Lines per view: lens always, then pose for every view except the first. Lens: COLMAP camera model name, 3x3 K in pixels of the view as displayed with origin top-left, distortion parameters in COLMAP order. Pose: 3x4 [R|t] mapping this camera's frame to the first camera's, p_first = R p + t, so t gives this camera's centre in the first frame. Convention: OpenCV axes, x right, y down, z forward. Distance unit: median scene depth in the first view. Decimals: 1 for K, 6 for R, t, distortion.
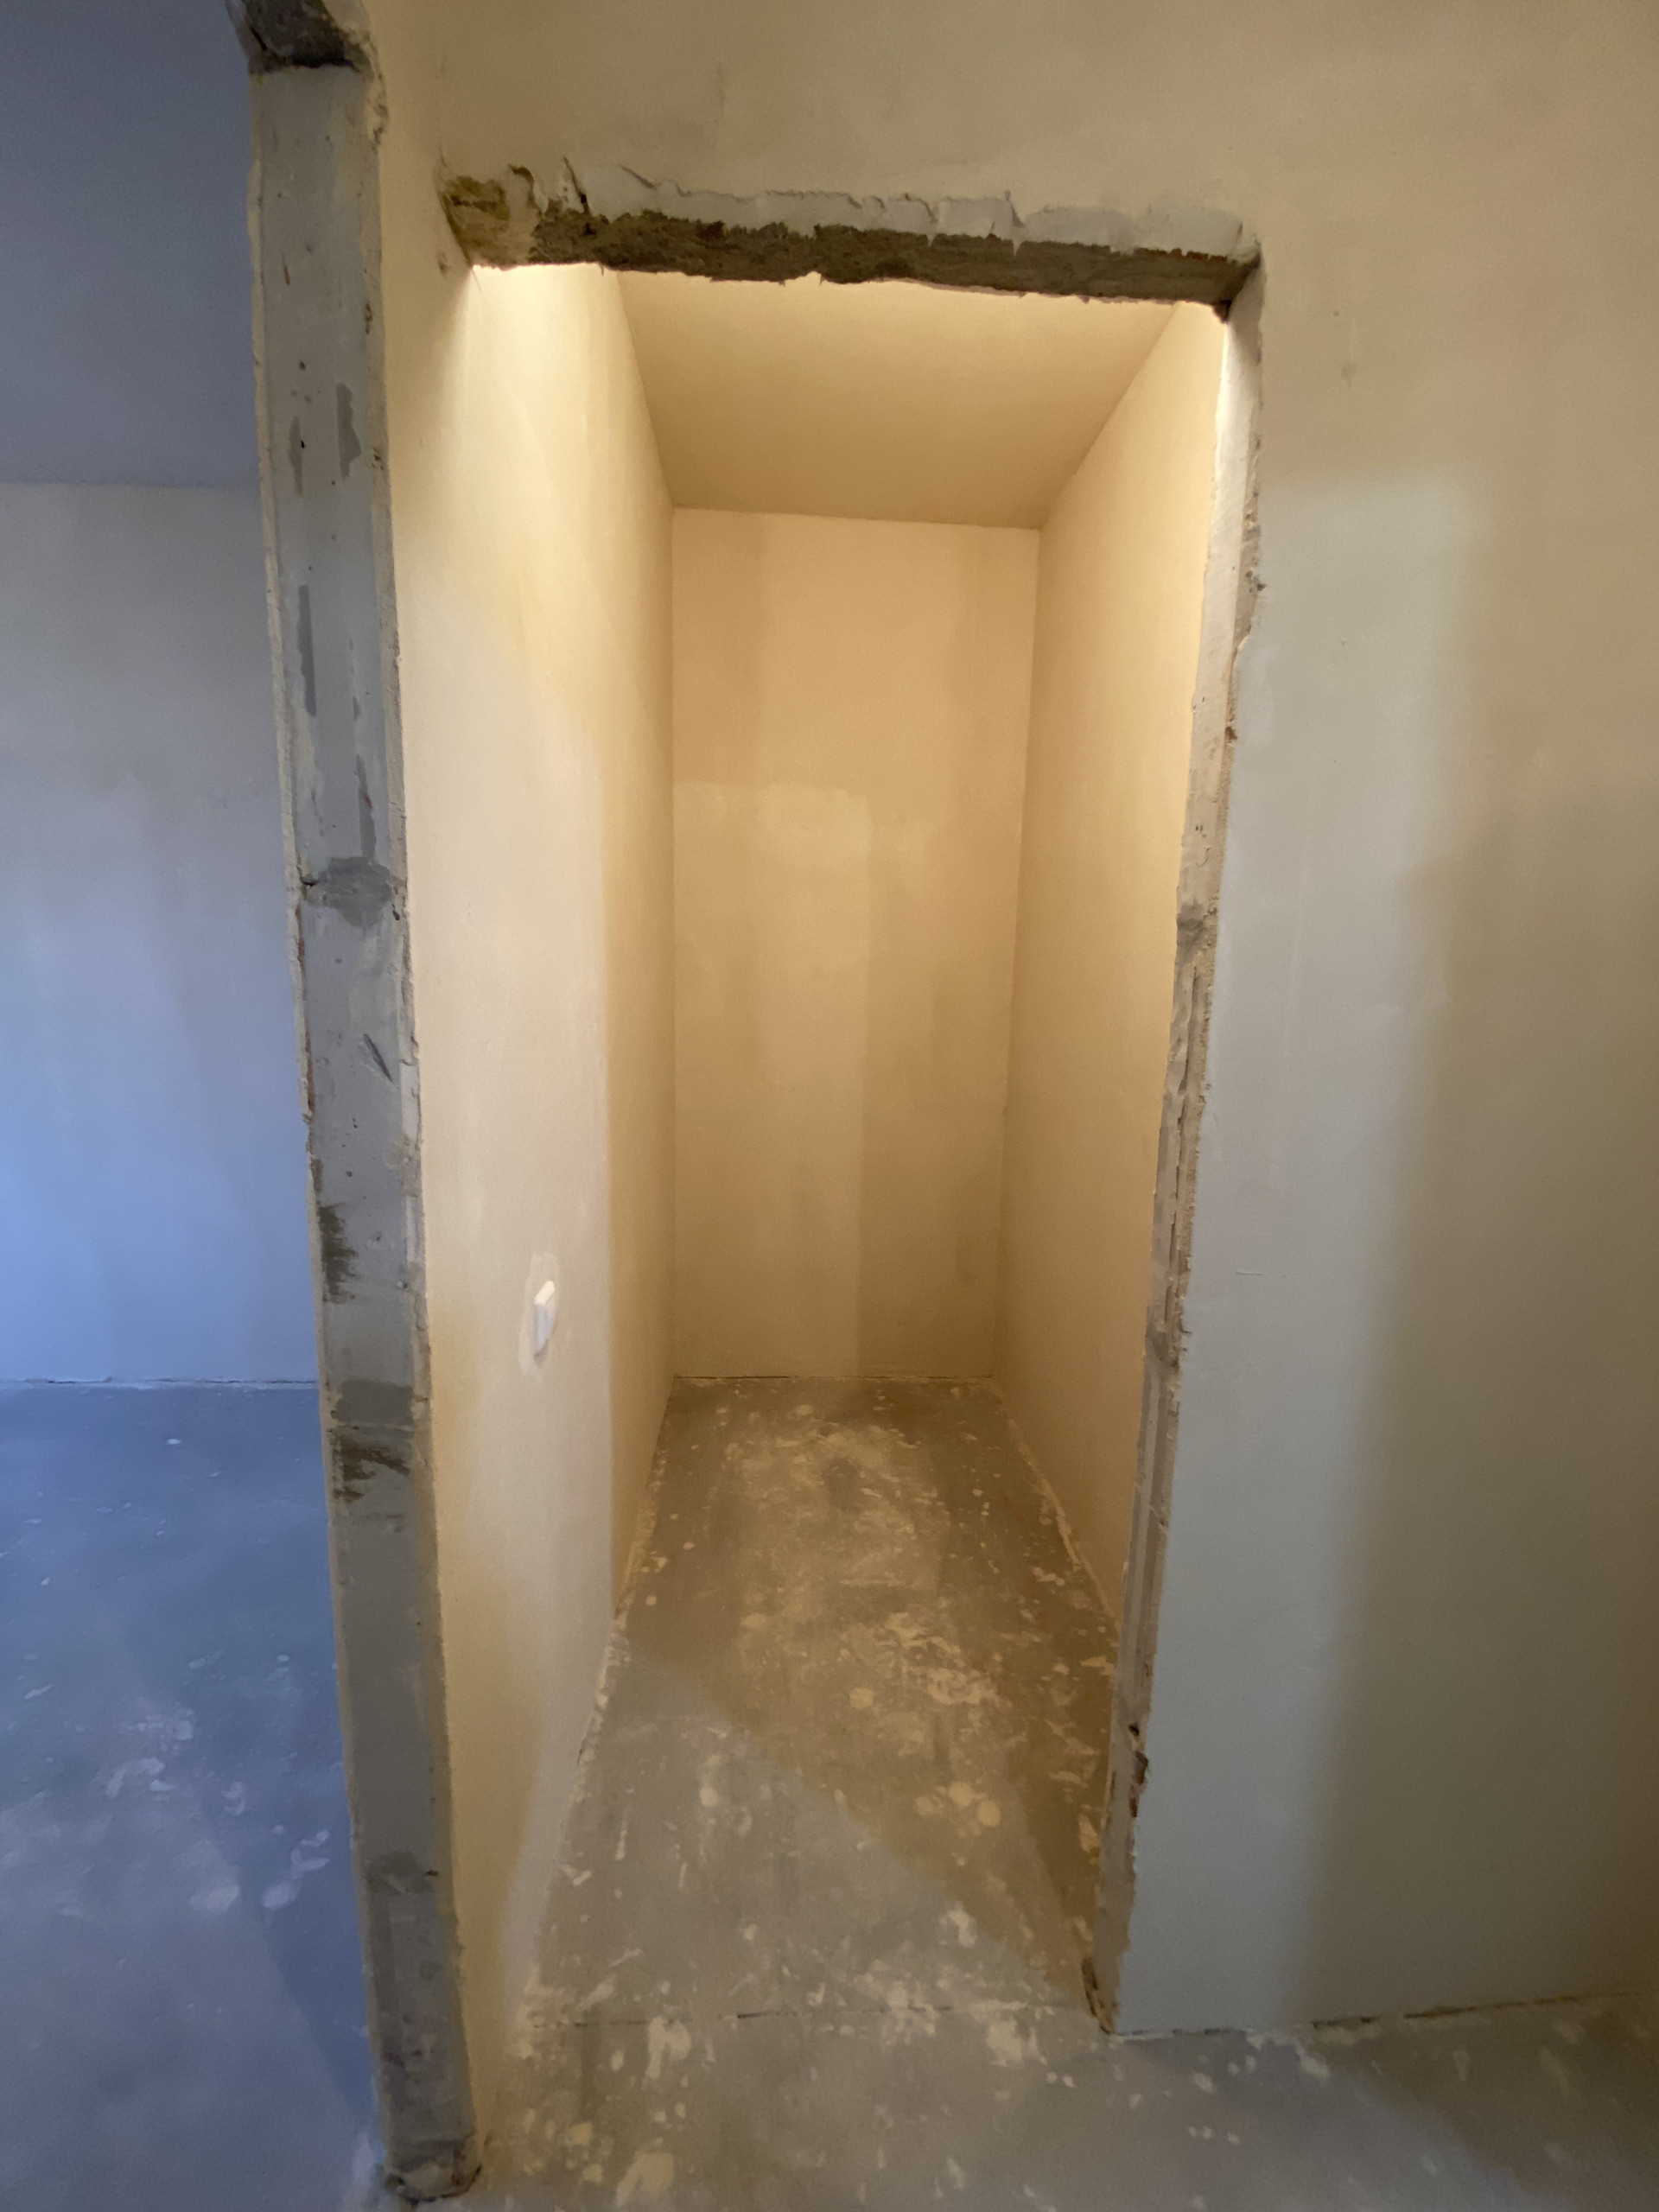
lens RADIAL K [[894.7, 0, 829.2], [0, 894.7, 1102.4], [0, 0, 1]] dist [0.014192, -0.018277]
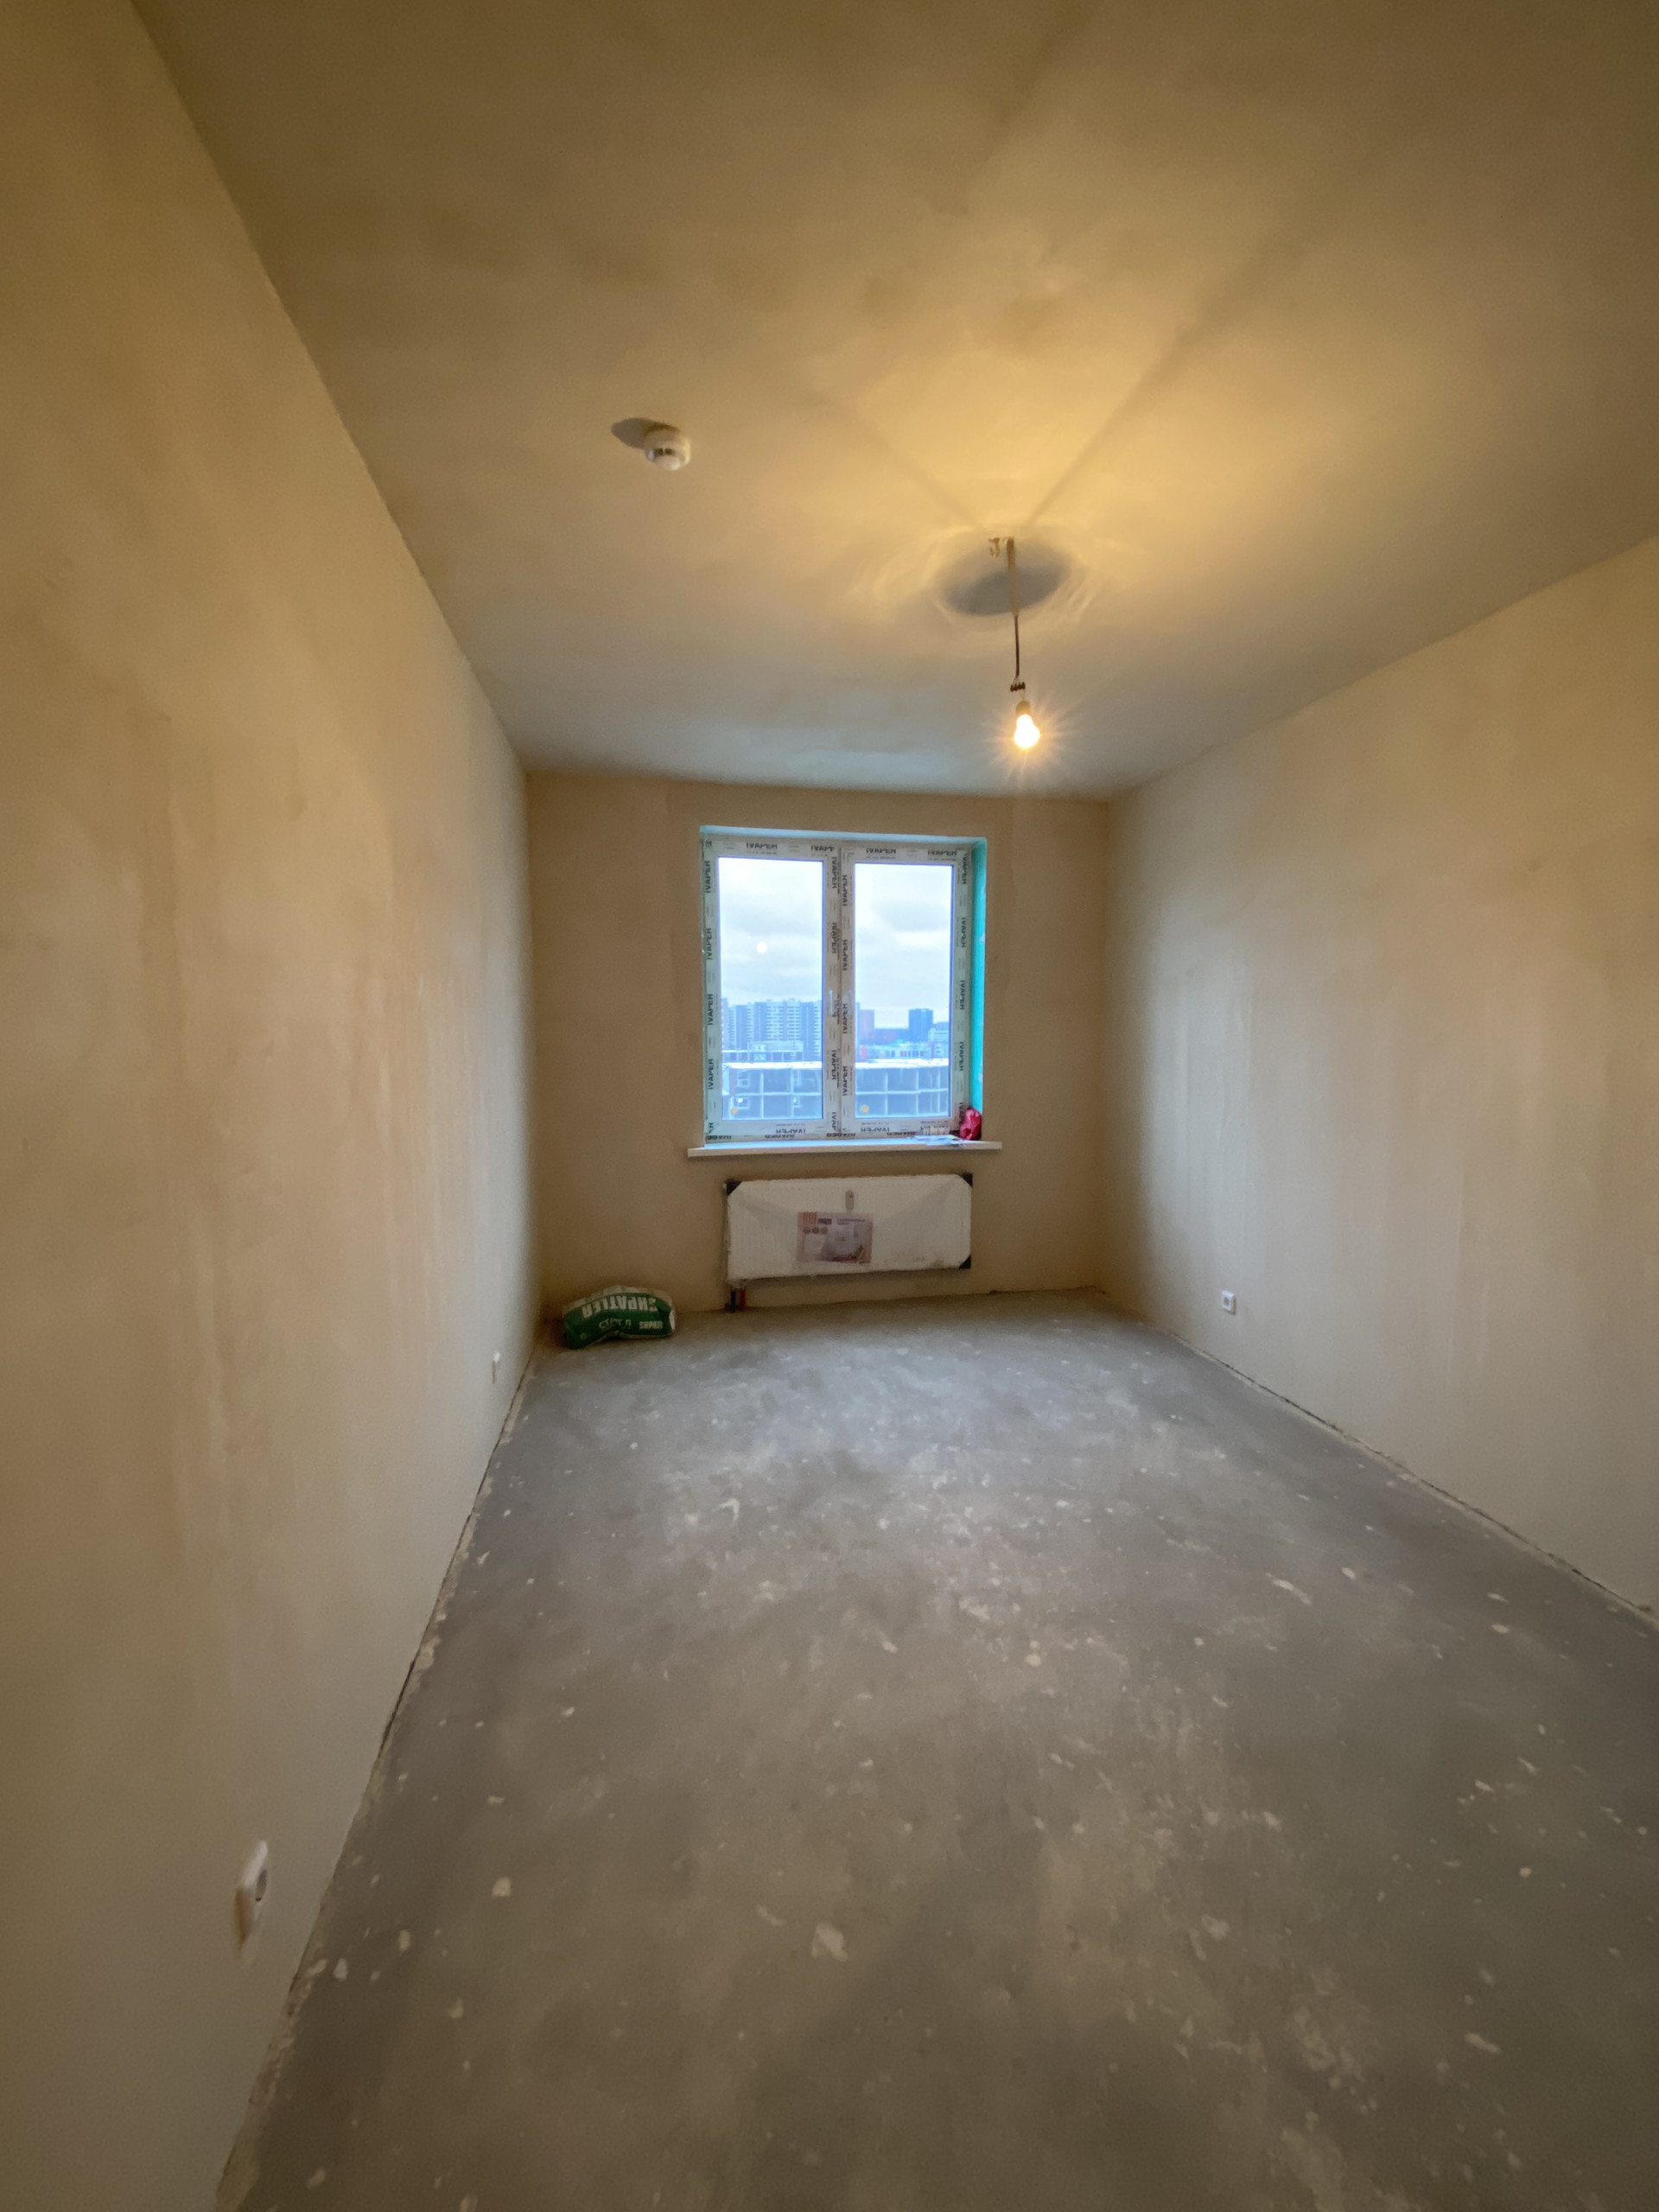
lens RADIAL K [[889.4, 0, 829.5], [0, 889.4, 1106.0], [0, 0, 1]] dist [0.009622, -0.016647]
pose [[0.129659, 0.064339, -0.989469, -0.404948], [-0.150084, 0.987669, 0.044555, -0.131080], [0.980134, 0.142726, 0.137716, 0.318081]]
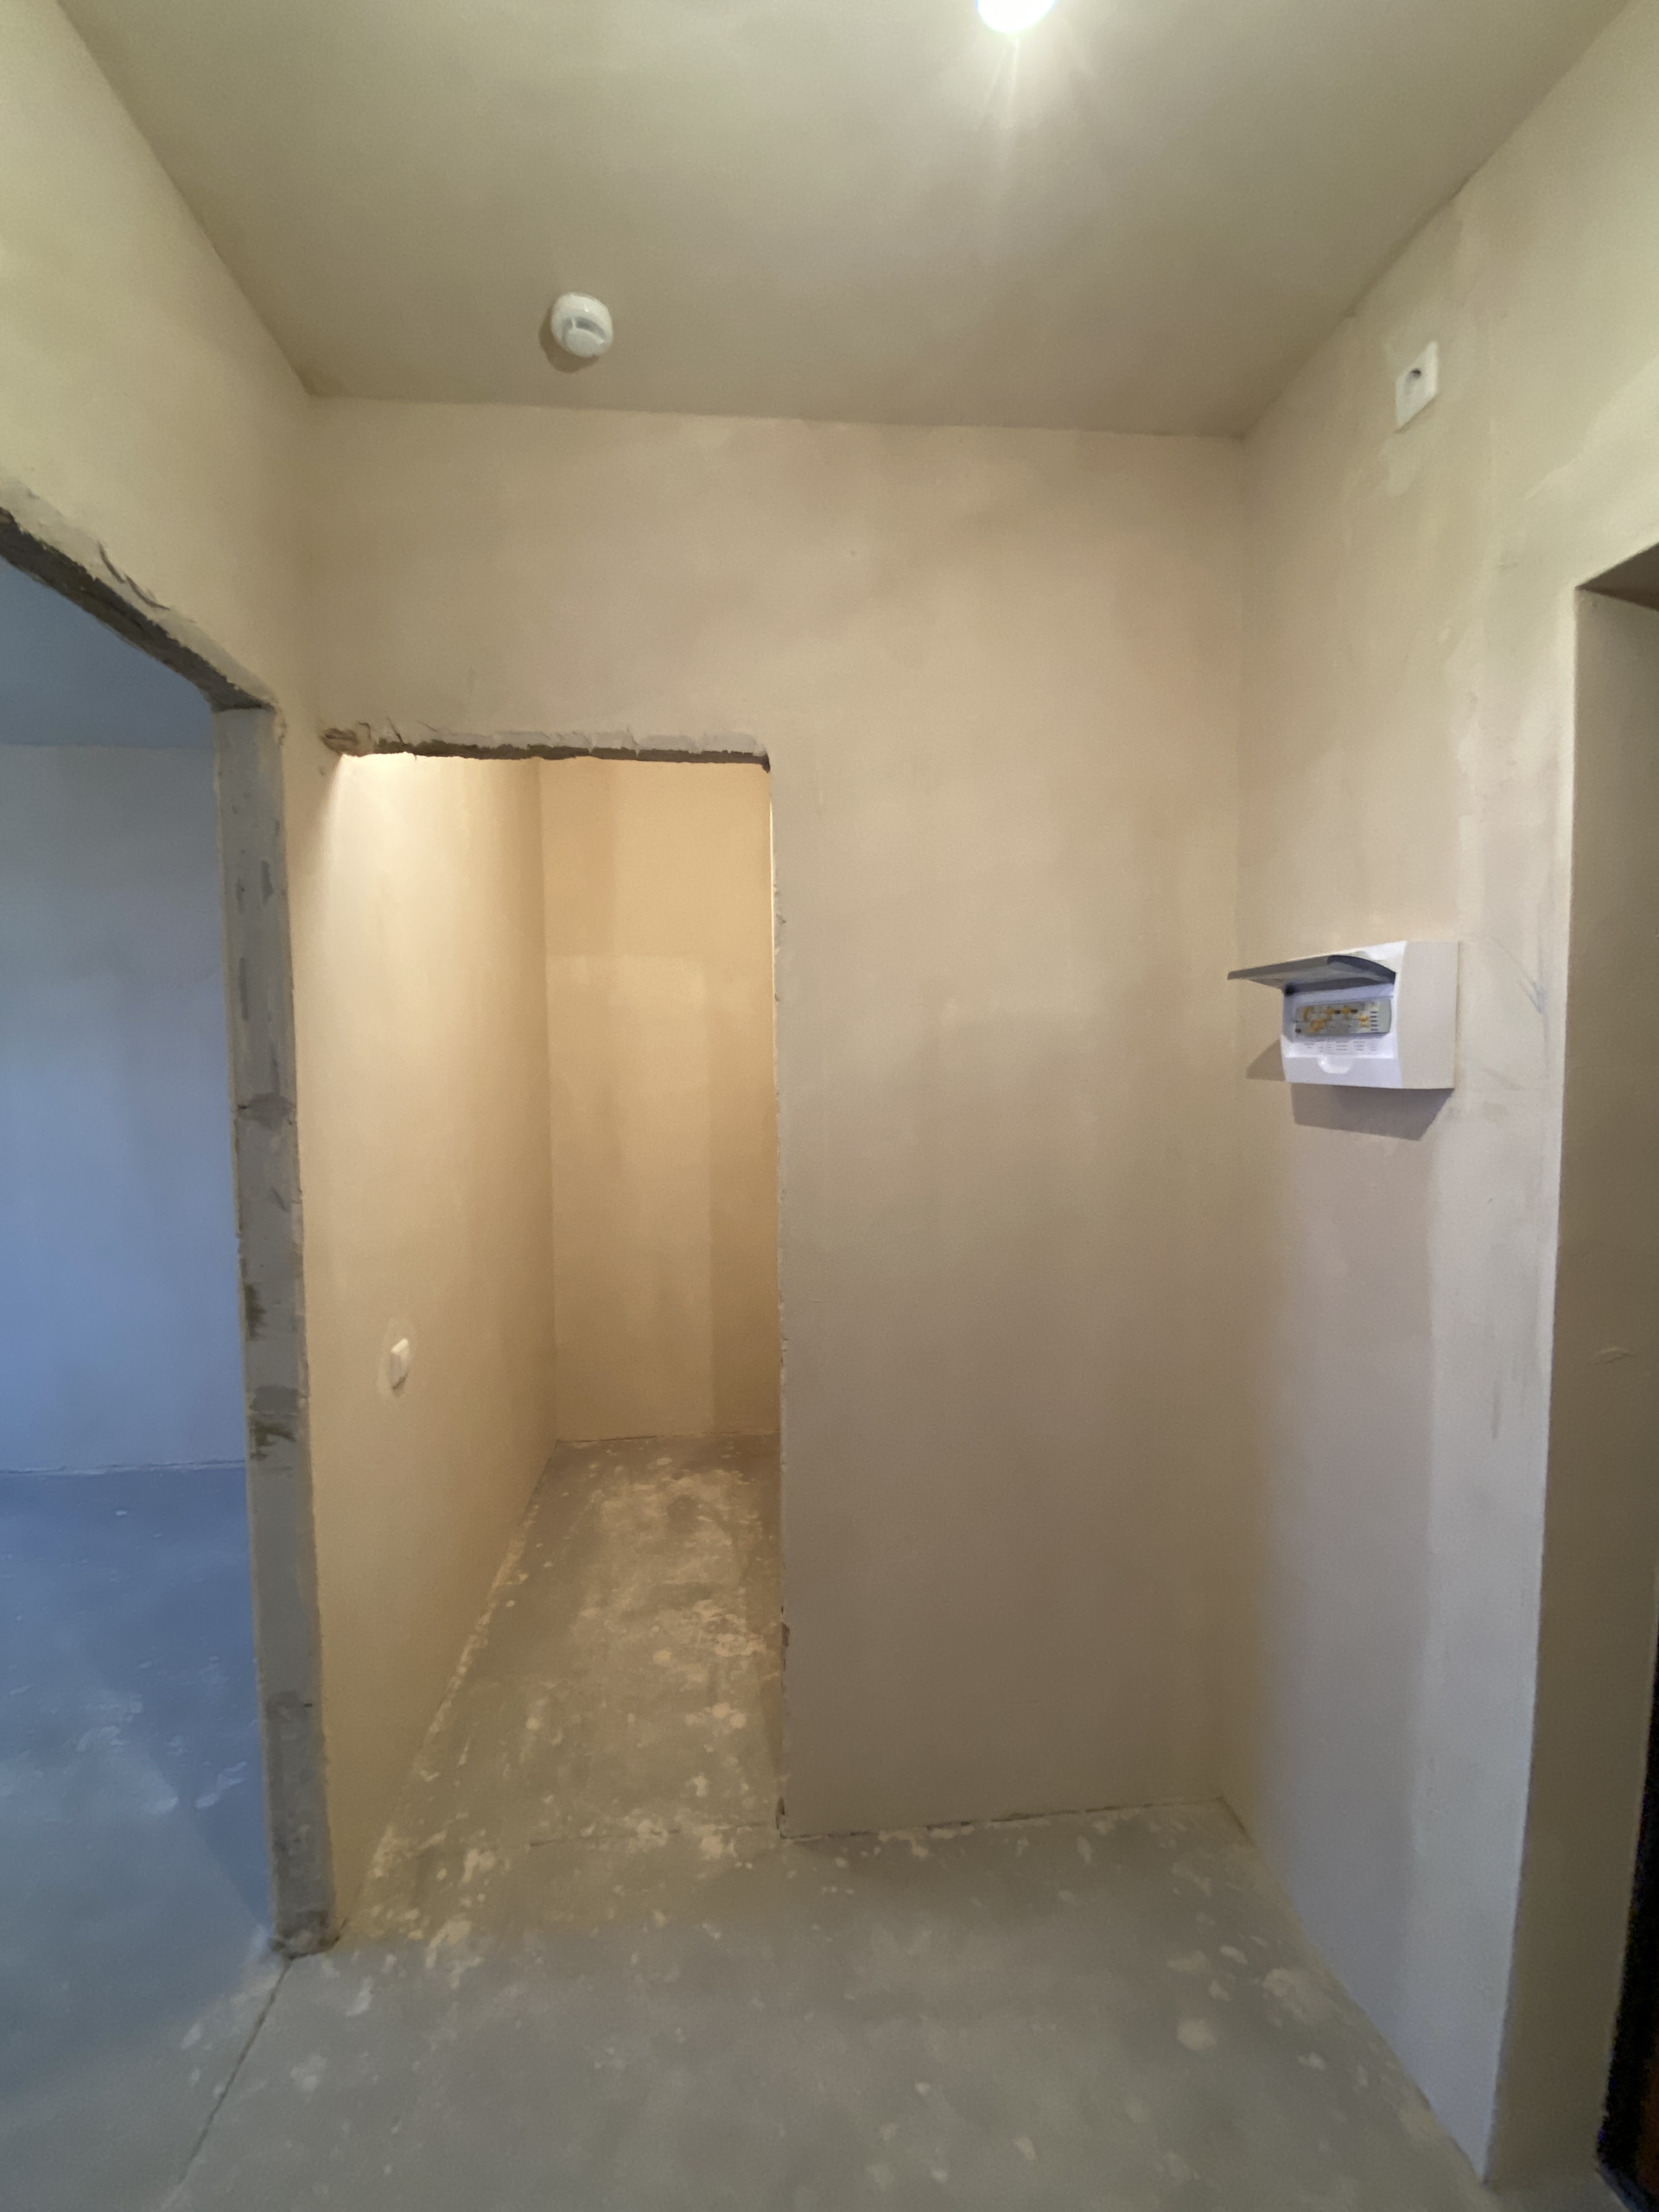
lens RADIAL K [[894.7, 0, 829.2], [0, 894.7, 1102.4], [0, 0, 1]] dist [0.014192, -0.018277]
pose [[0.997954, -0.037177, 0.052011, 0.362305], [0.042205, 0.994175, -0.099172, -0.013265], [-0.048021, 0.101165, 0.993710, -0.612360]]
